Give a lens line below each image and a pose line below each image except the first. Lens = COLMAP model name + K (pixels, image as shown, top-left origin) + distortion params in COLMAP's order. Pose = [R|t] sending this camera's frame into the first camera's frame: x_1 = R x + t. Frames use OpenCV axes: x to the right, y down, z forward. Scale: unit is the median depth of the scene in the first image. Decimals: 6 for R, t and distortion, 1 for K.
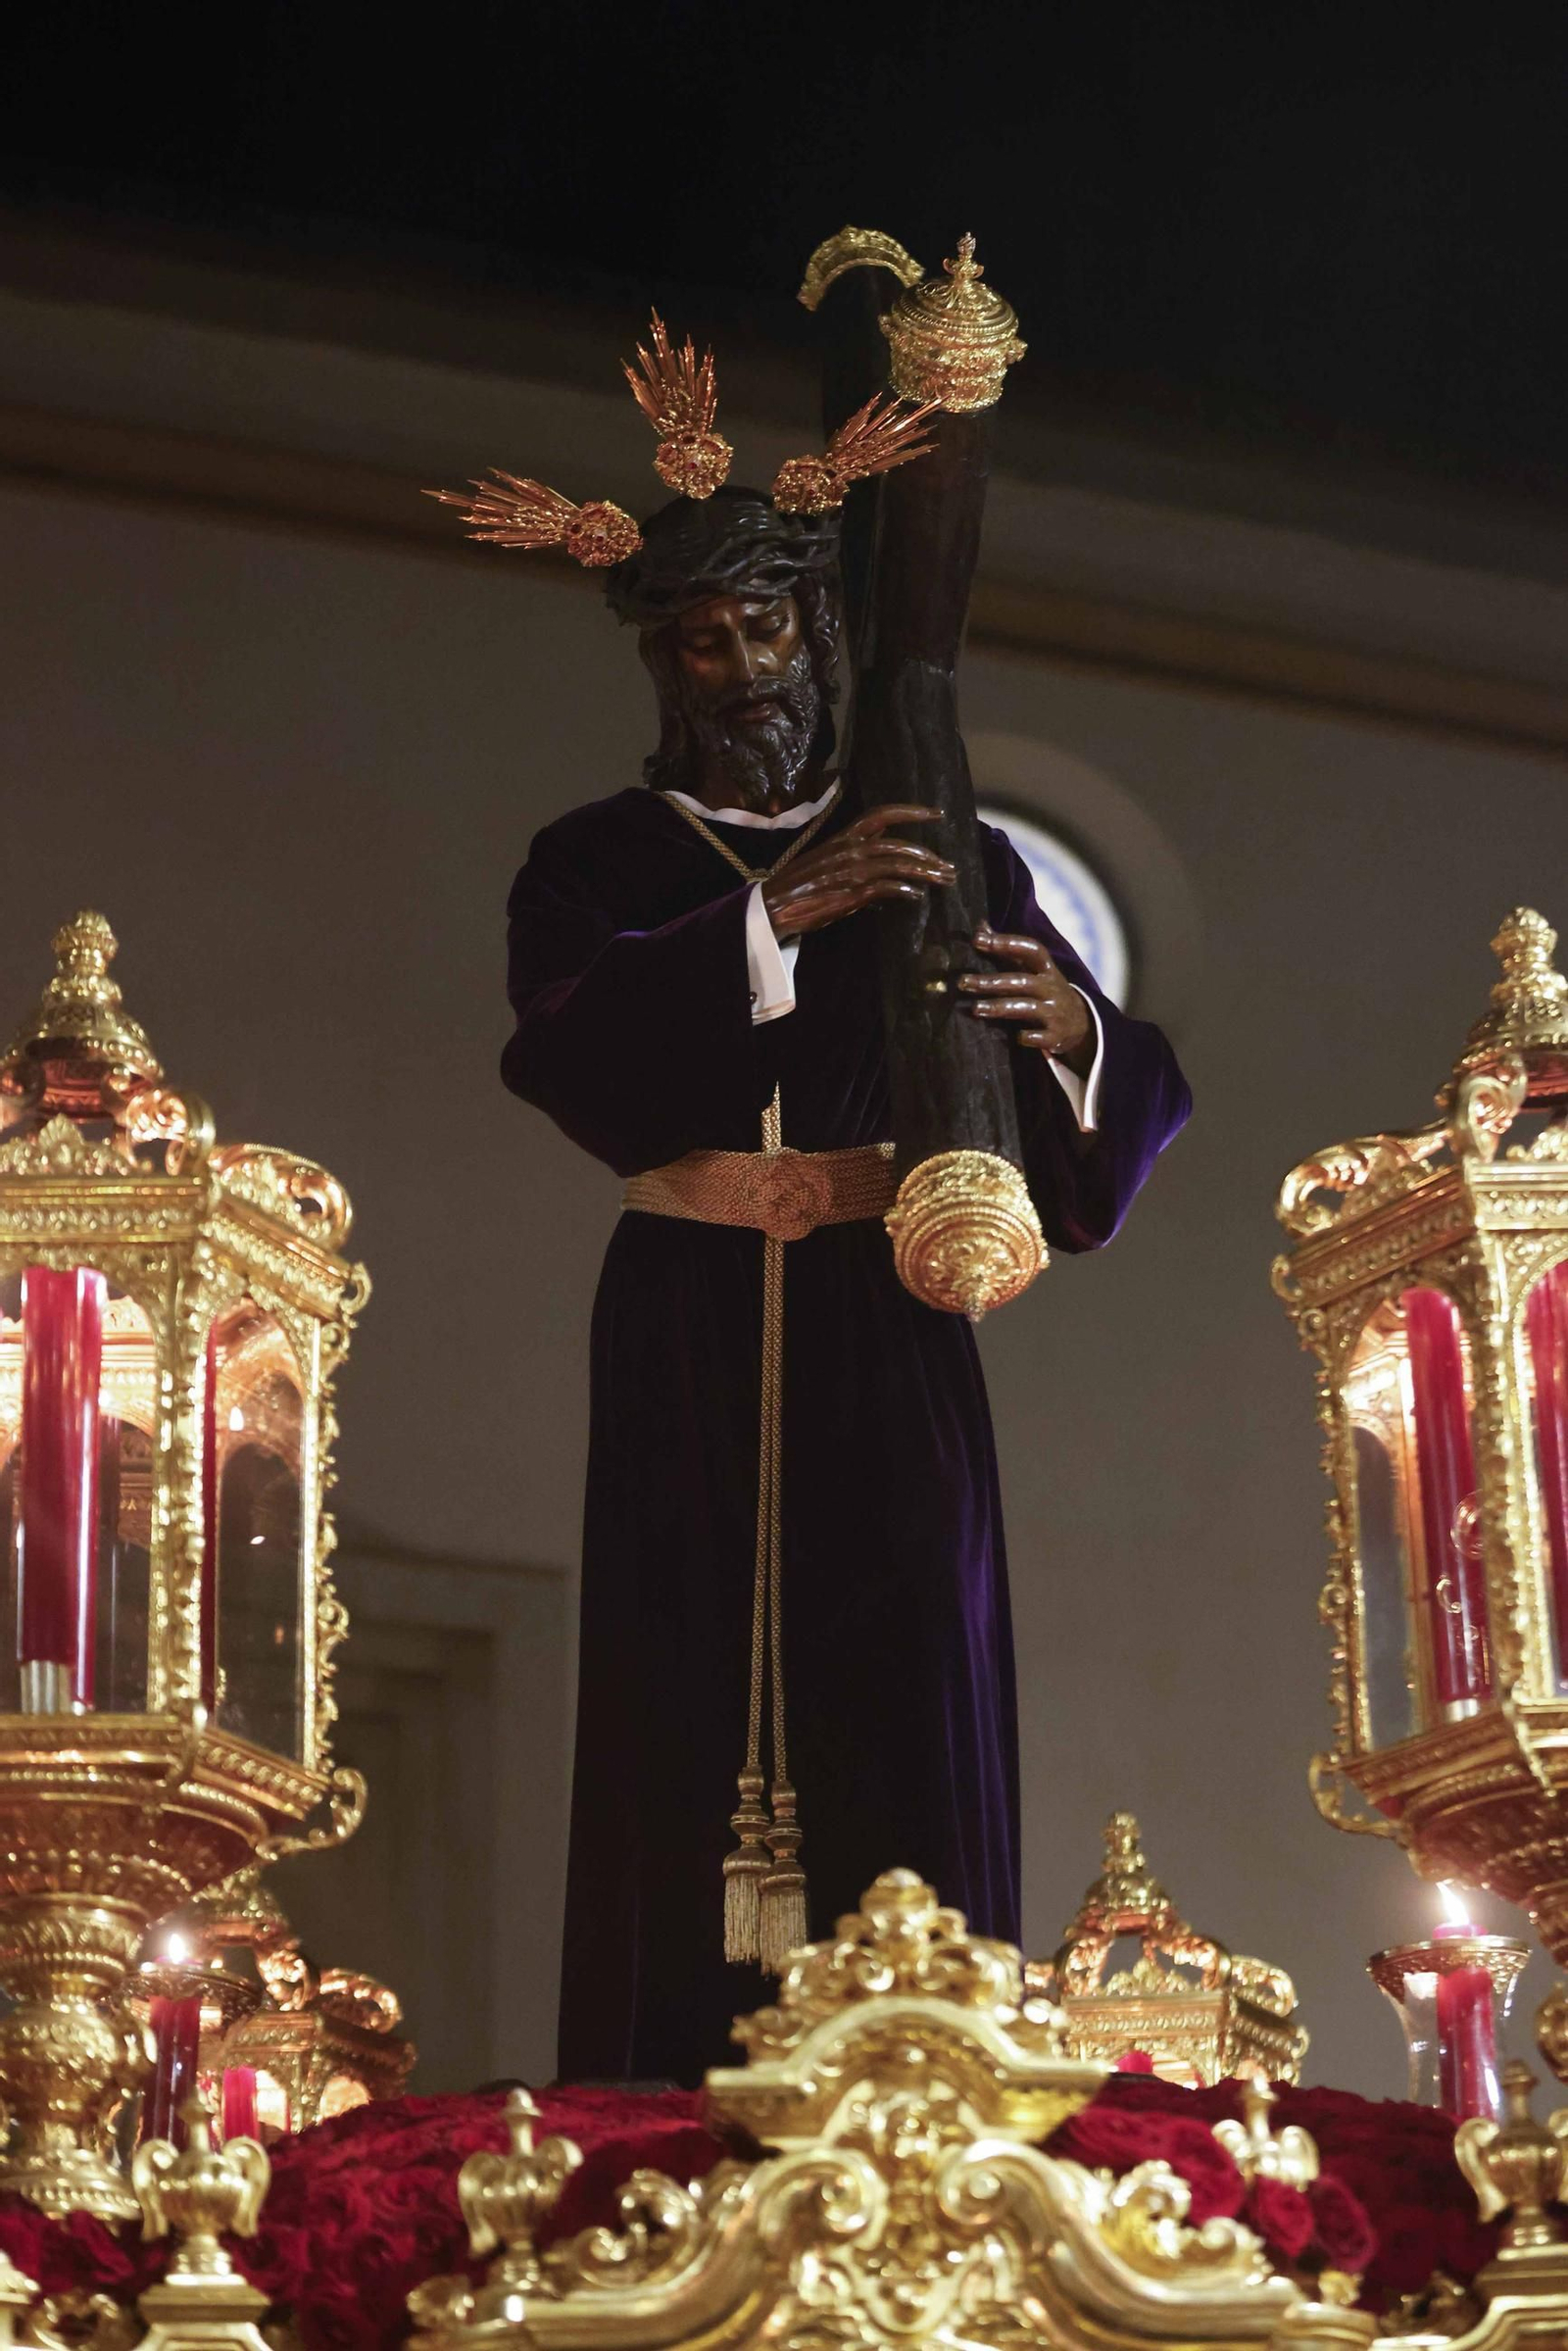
lens RADIAL K [[5038.8, 0, 784.0], [0, 5038.8, 1175.5], [0, 0, 1]] dist [-0.232291, -0.041016]
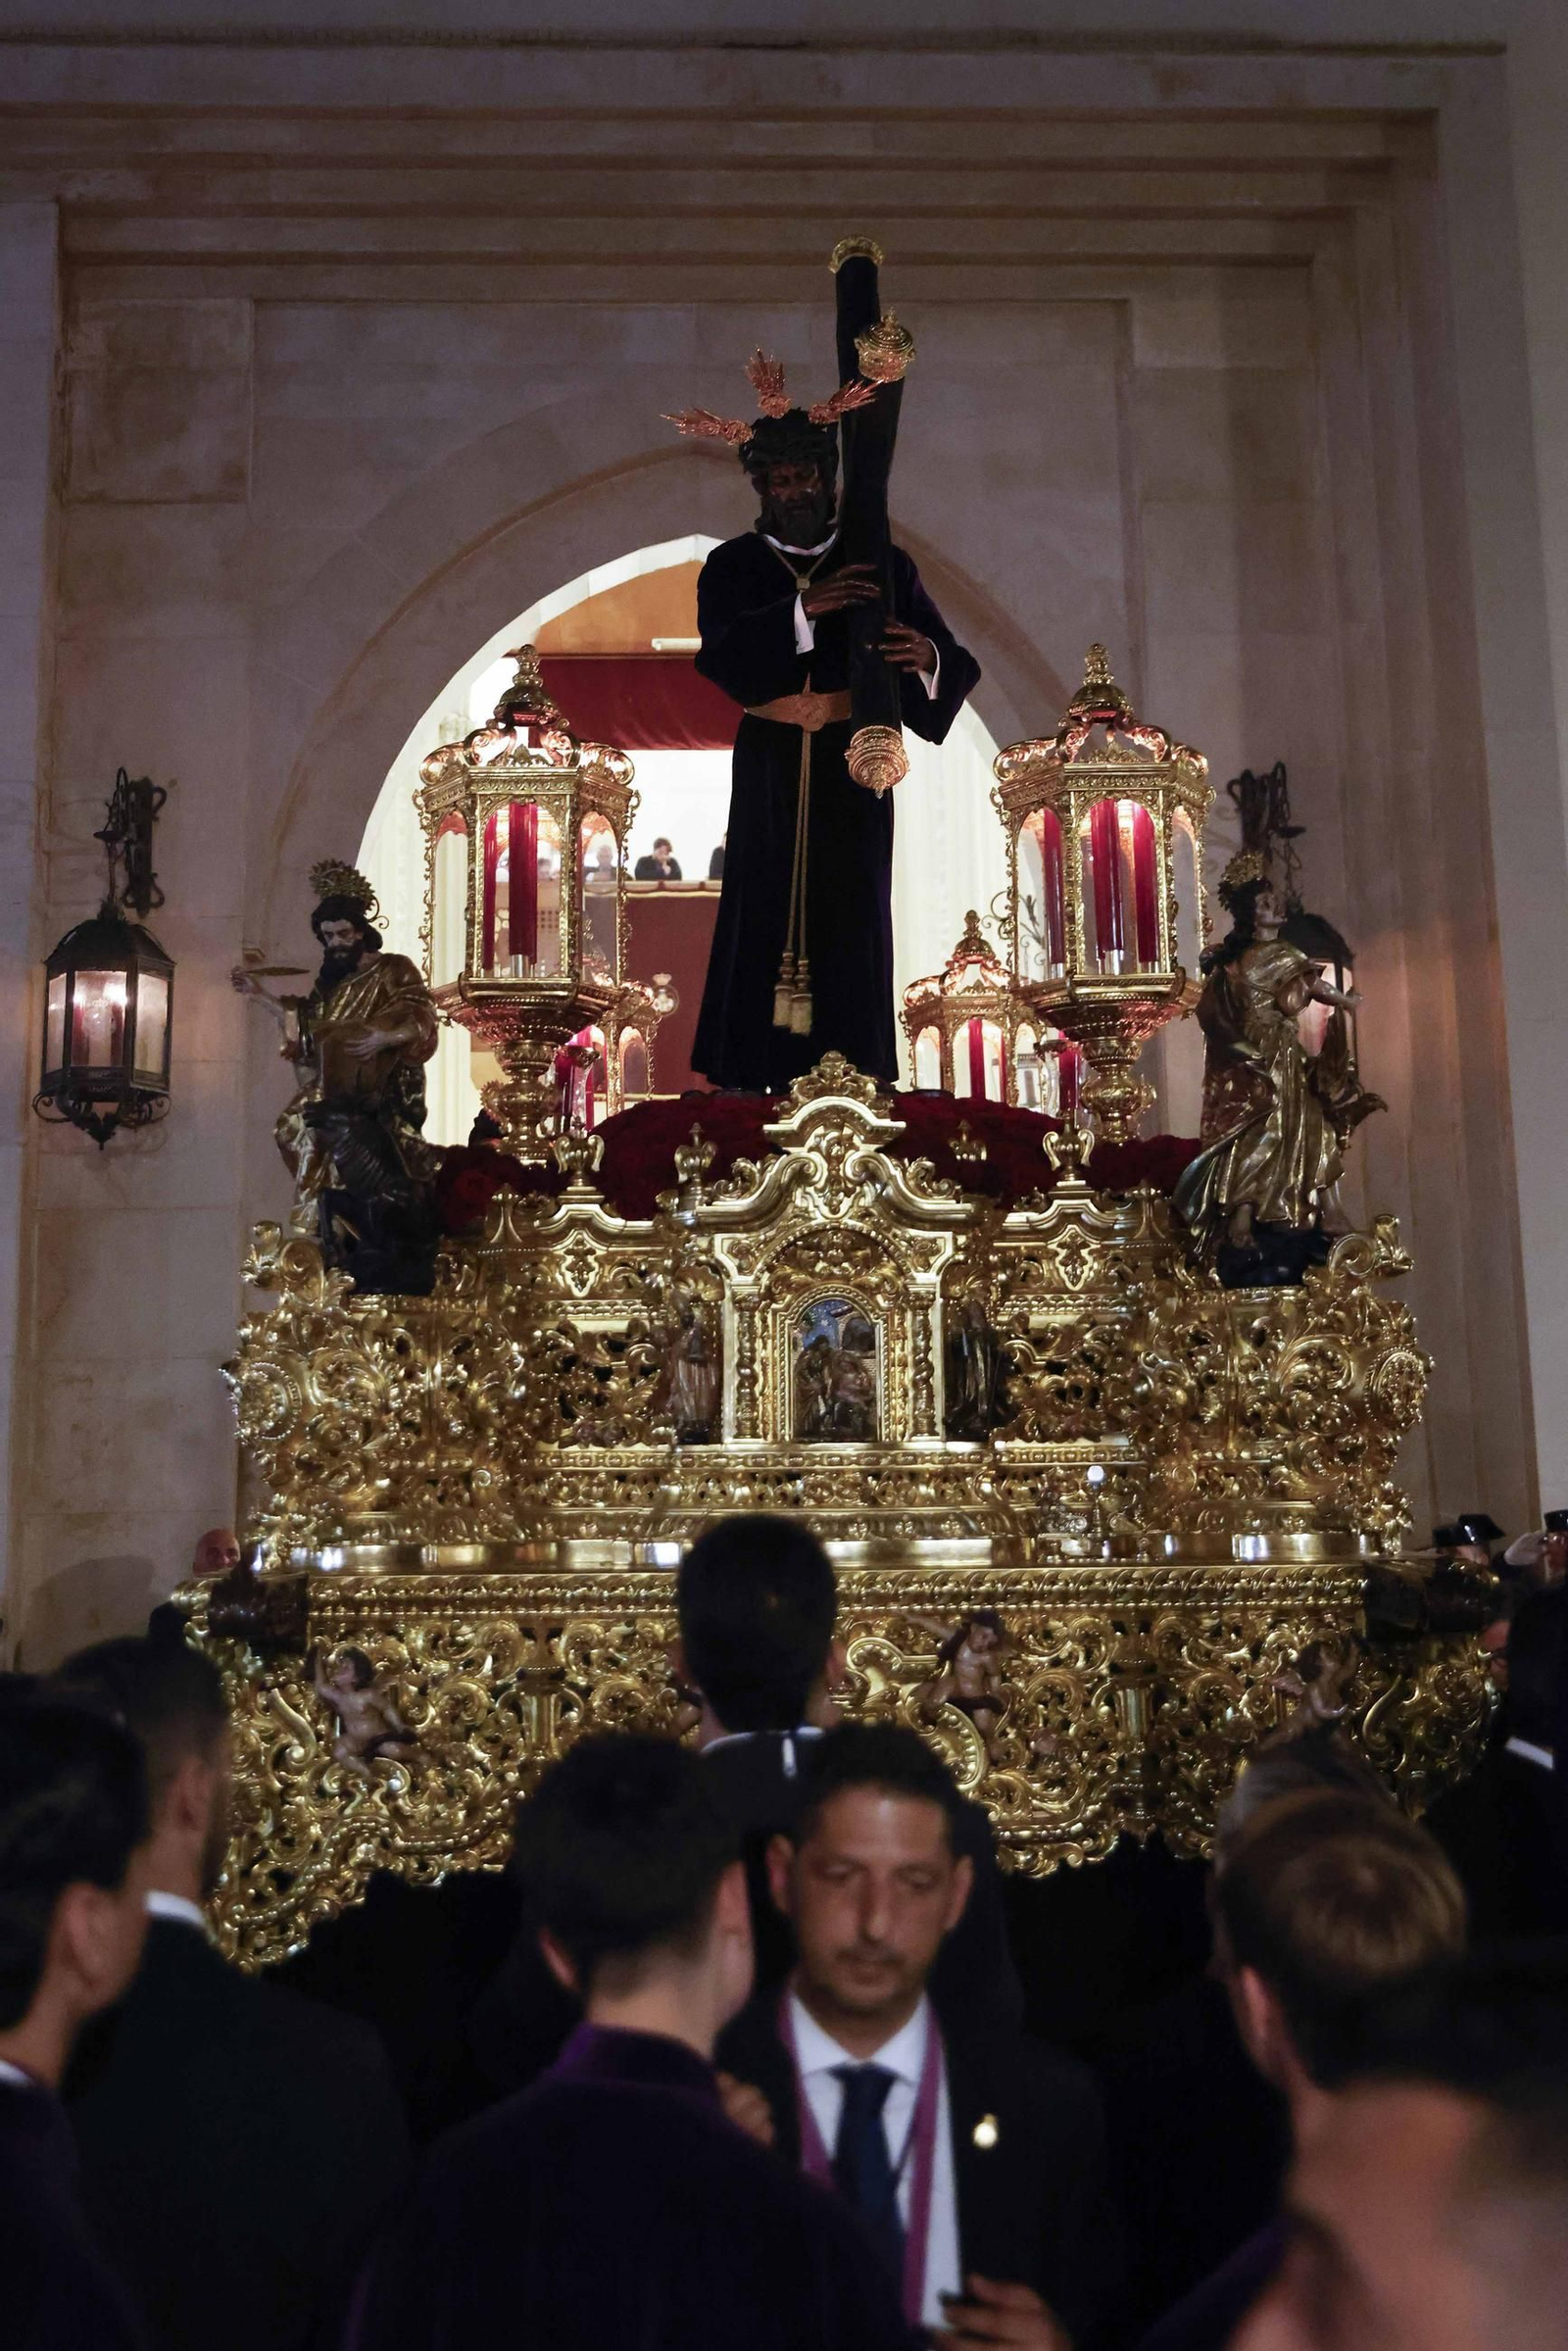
lens RADIAL K [[2803.0, 0, 778.1], [0, 2803.0, 944.5], [0, 0, 1]] dist [0.009223, 0.003539]
pose [[0.999391, 0.010022, -0.033432, 0.039867], [-0.002948, 0.978701, 0.205270, -0.214521], [0.034777, -0.205046, 0.978134, -0.455731]]
